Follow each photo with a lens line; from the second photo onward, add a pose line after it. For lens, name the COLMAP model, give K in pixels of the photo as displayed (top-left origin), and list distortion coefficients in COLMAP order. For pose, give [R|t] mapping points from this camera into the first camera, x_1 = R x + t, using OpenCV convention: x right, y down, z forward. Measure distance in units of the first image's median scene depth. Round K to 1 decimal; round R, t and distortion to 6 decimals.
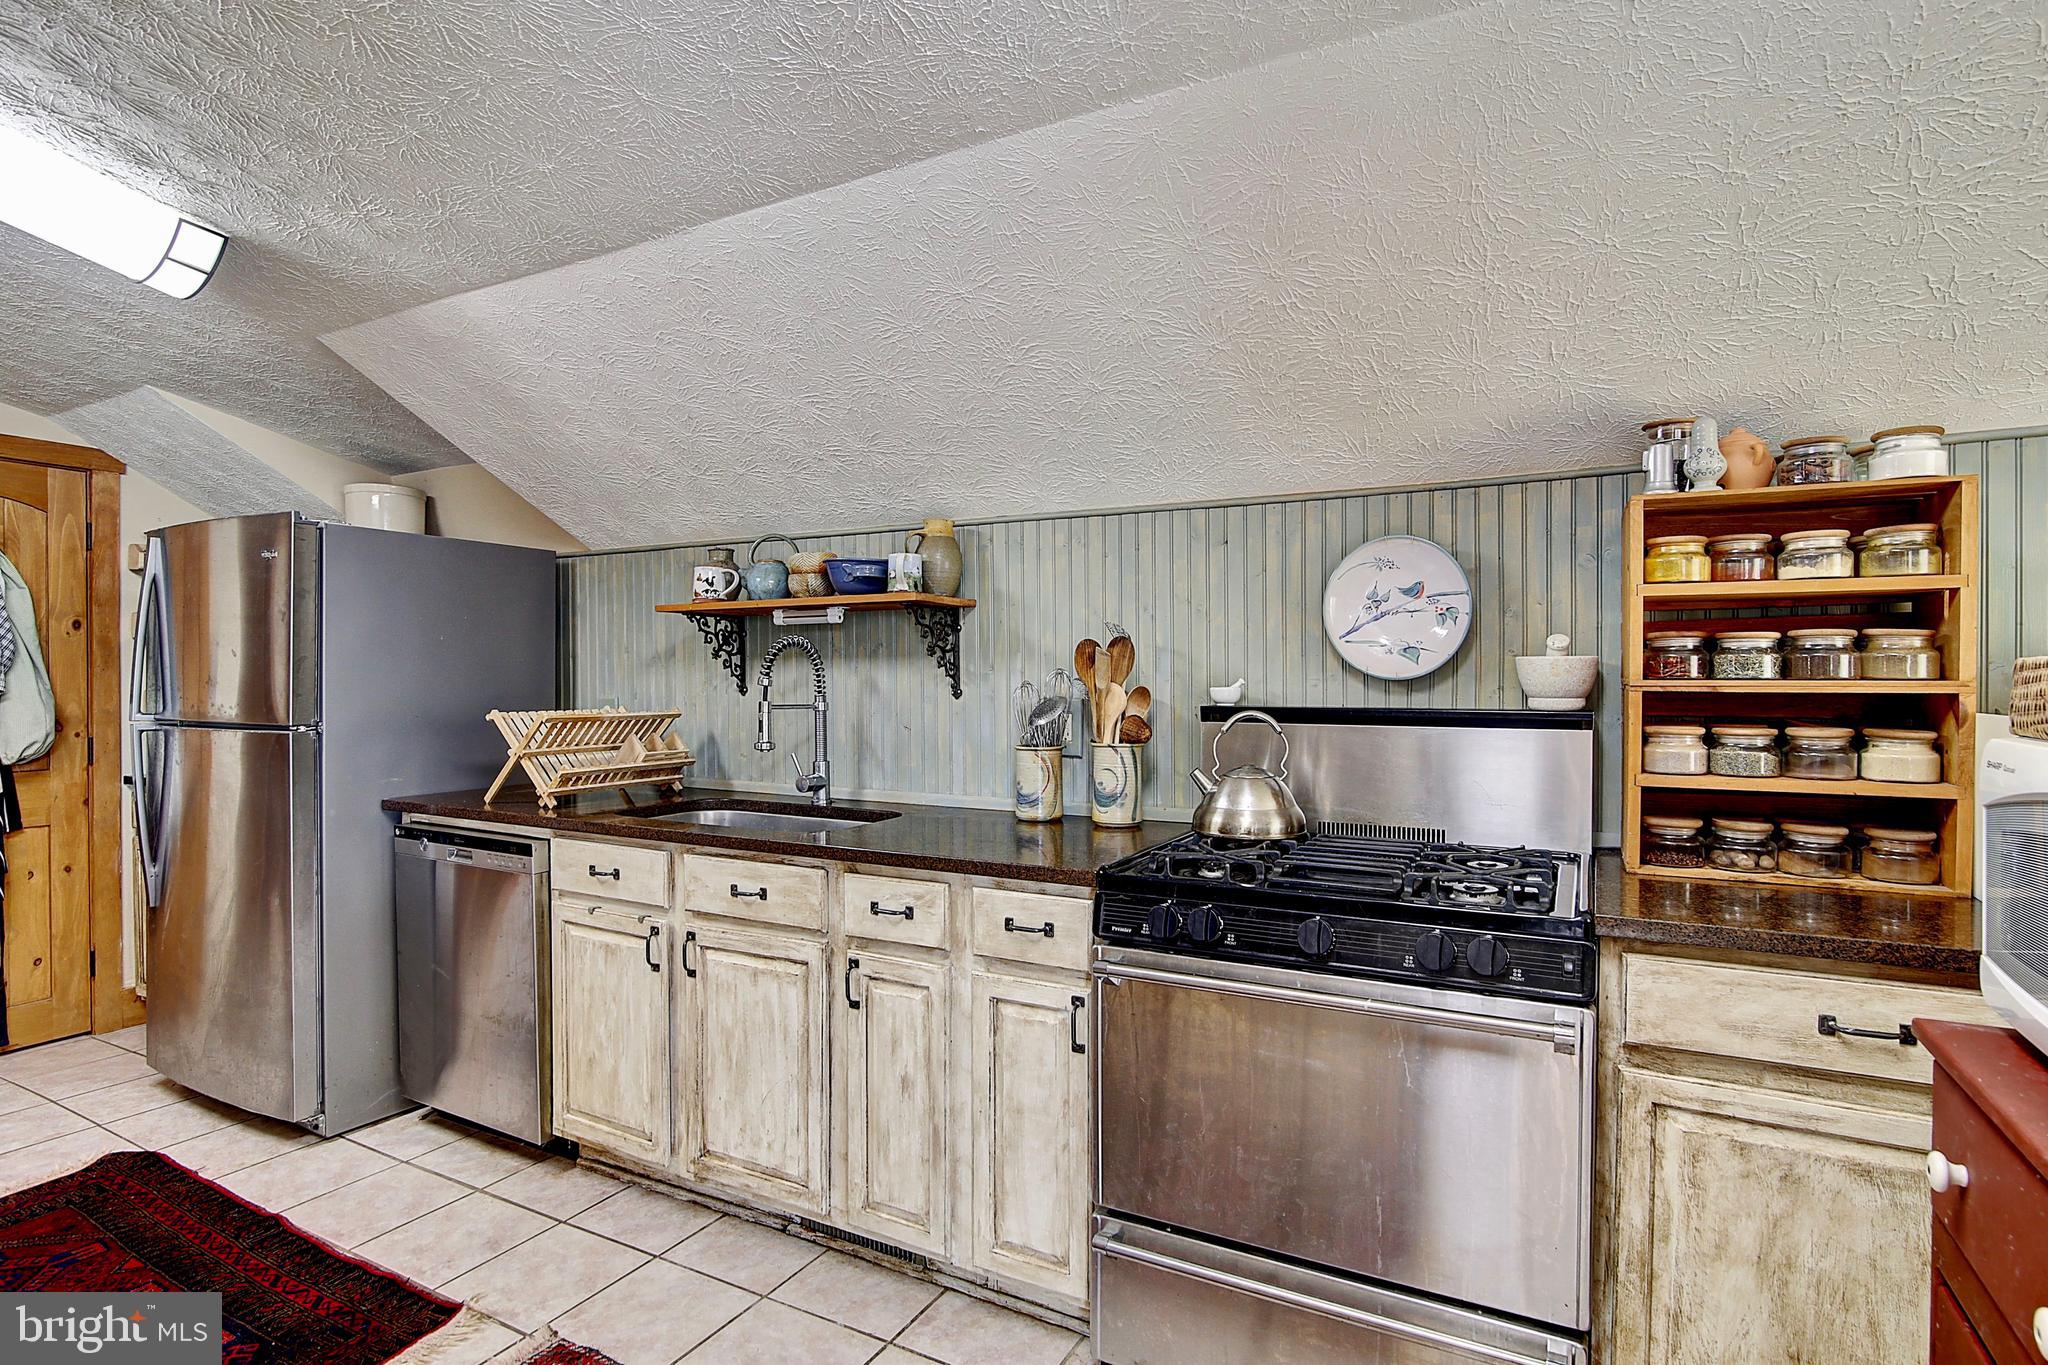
lens RADIAL K [[1043.9, 0, 1020.0], [0, 1043.9, 684.4], [0, 0, 1]] dist [-0.012827, 0.000419]
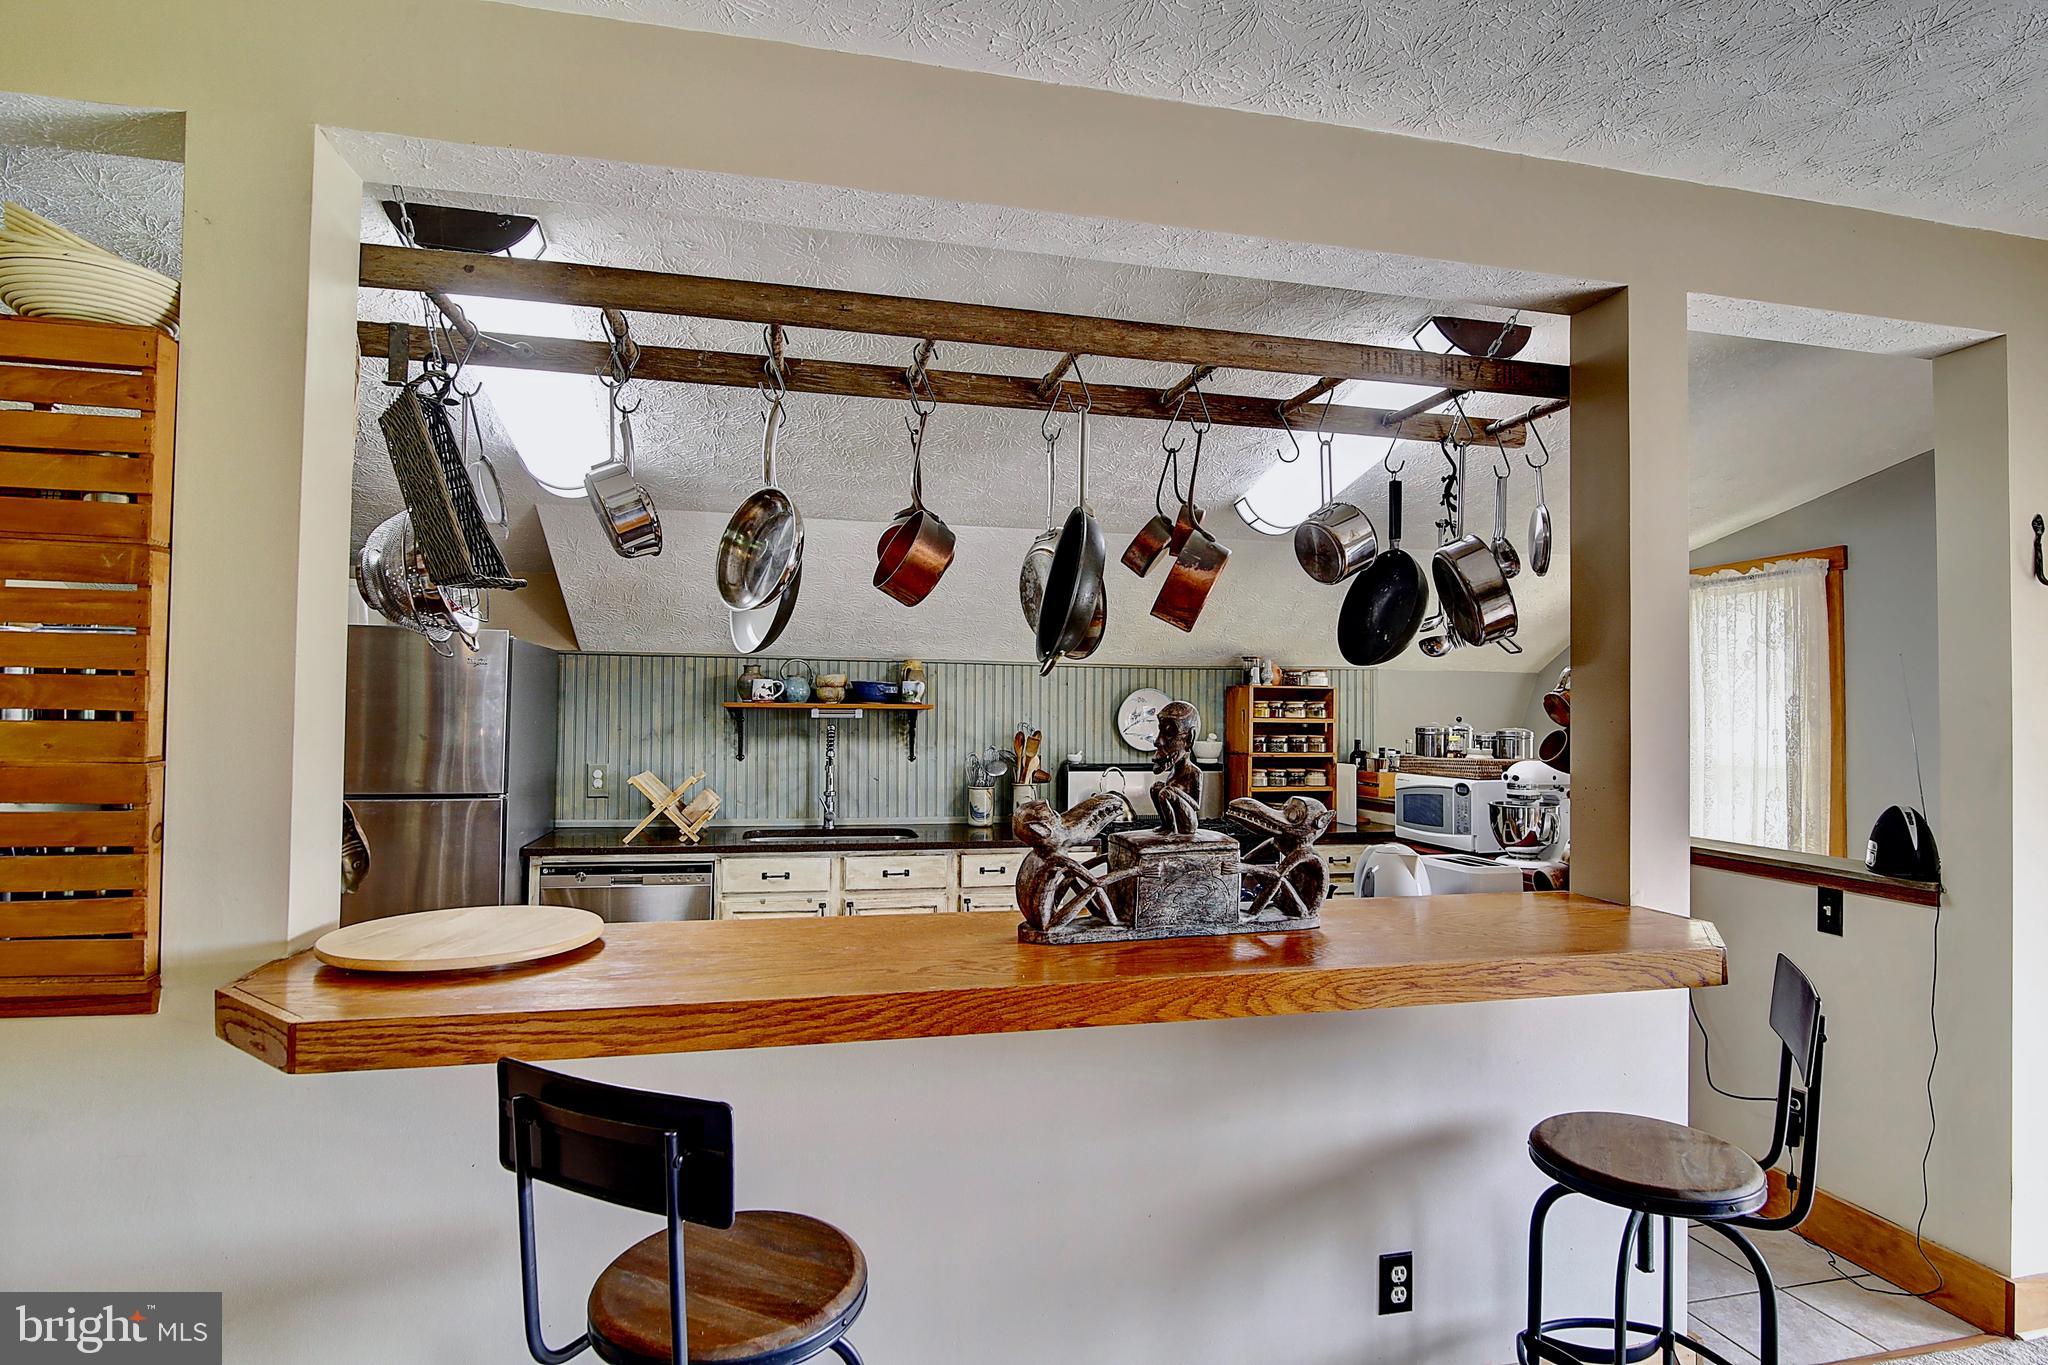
lens RADIAL K [[1043.9, 0, 981.4], [0, 1043.9, 688.5], [0, 0, 1]] dist [-0.012827, 0.000419]
pose [[0.760687, 0.021649, 0.648758, -1.527210], [-0.004759, 0.999603, -0.027776, -0.083191], [-0.649102, 0.018041, 0.760488, -0.553506]]
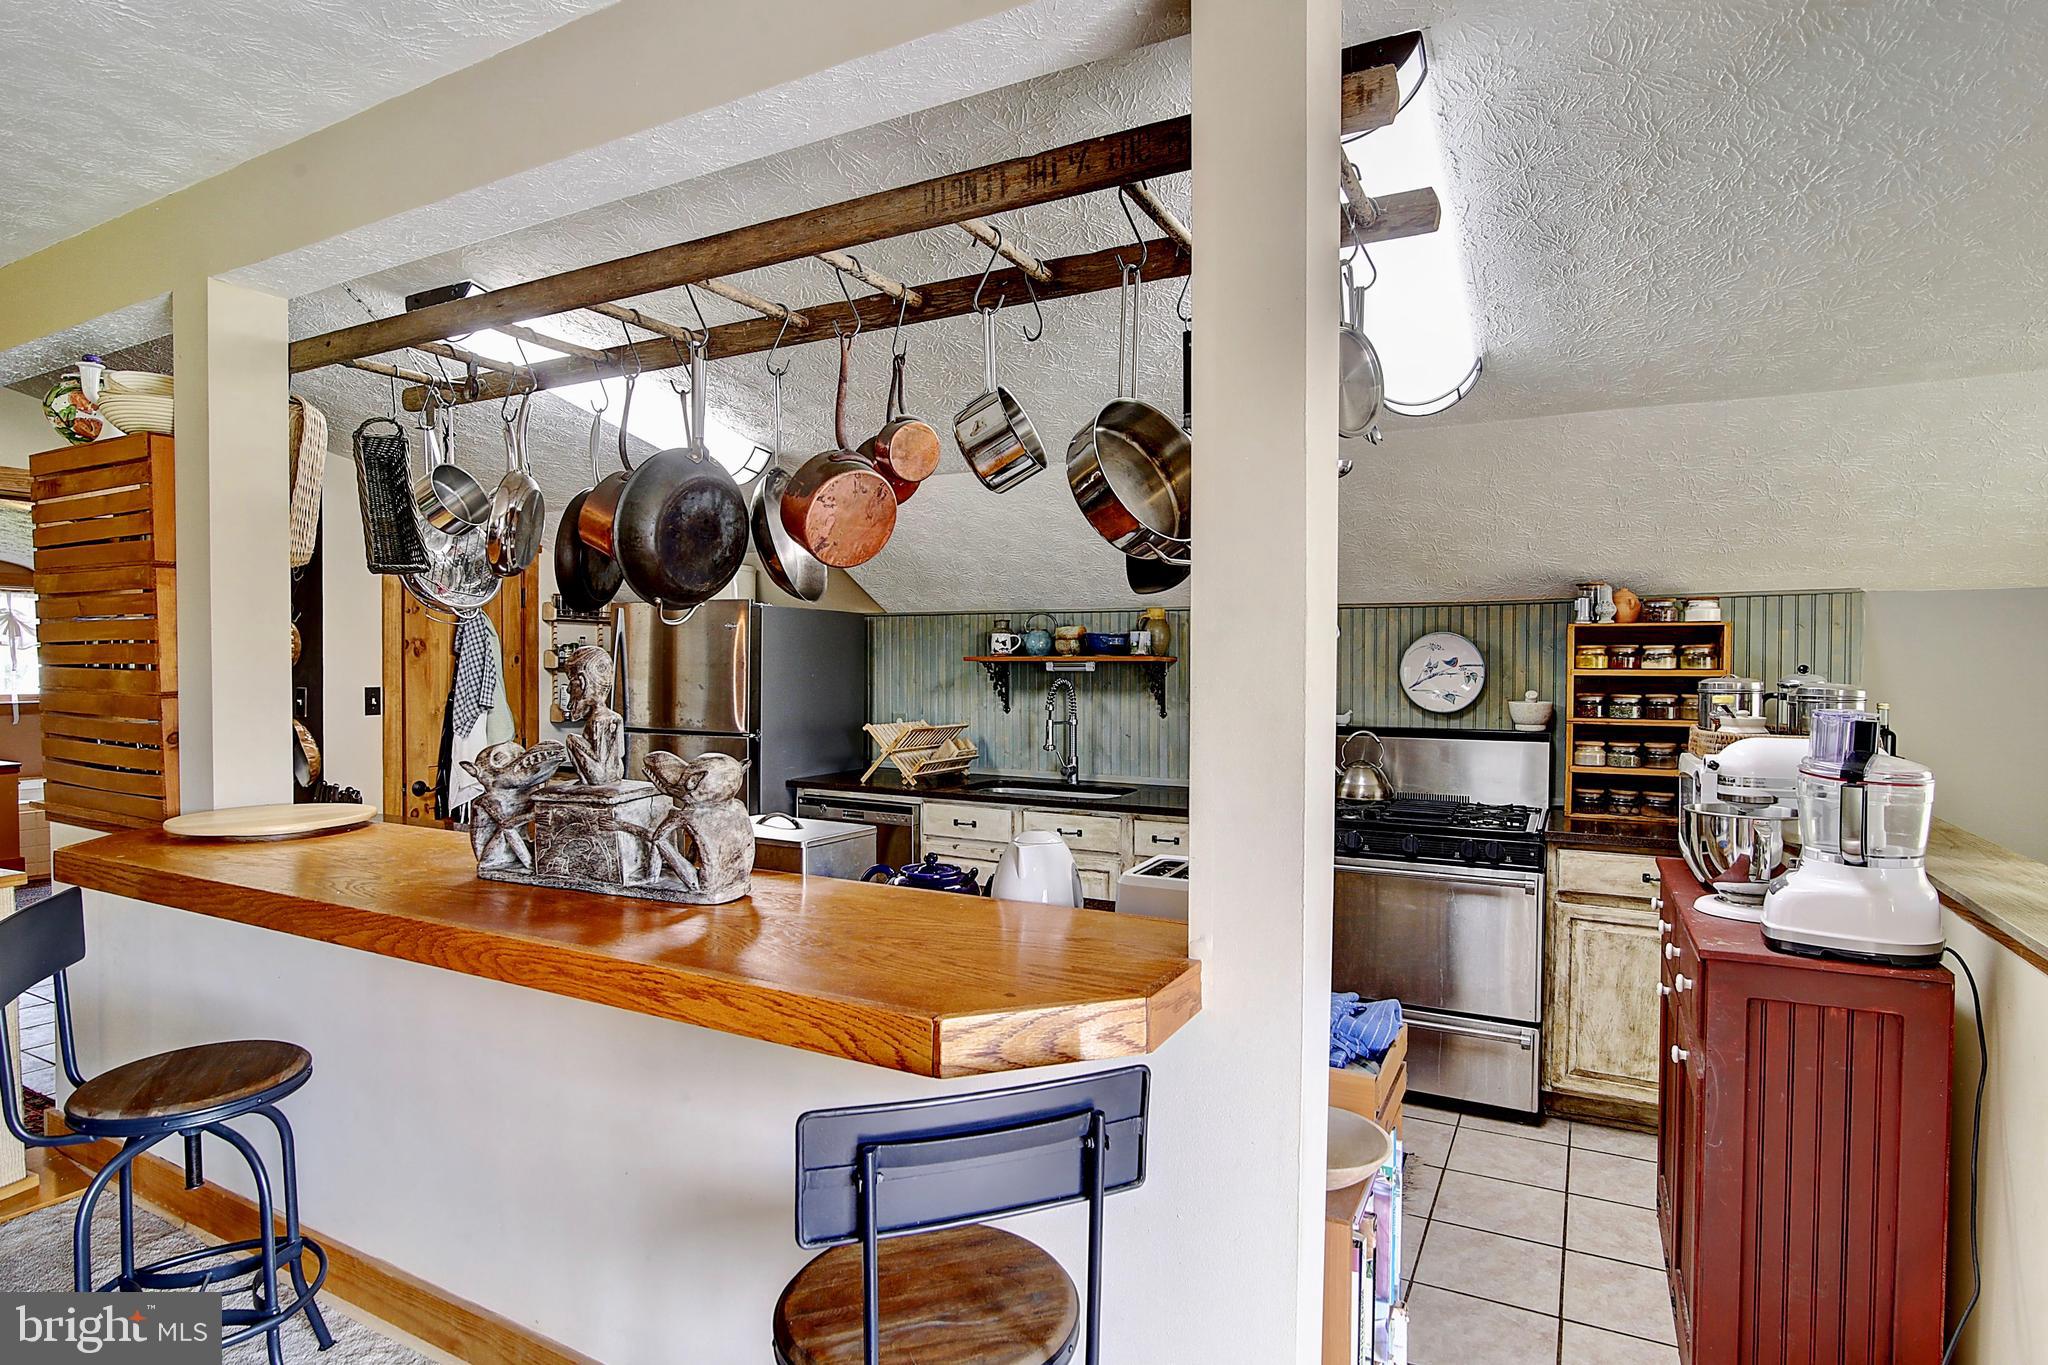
lens RADIAL K [[1043.9, 0, 1015.4], [0, 1043.9, 687.8], [0, 0, 1]] dist [-0.012827, 0.000419]
pose [[0.999986, 0.002849, 0.004438, -0.411226], [-0.002909, 0.999903, 0.013649, -0.075489], [-0.004398, -0.013661, 0.999897, -0.850265]]
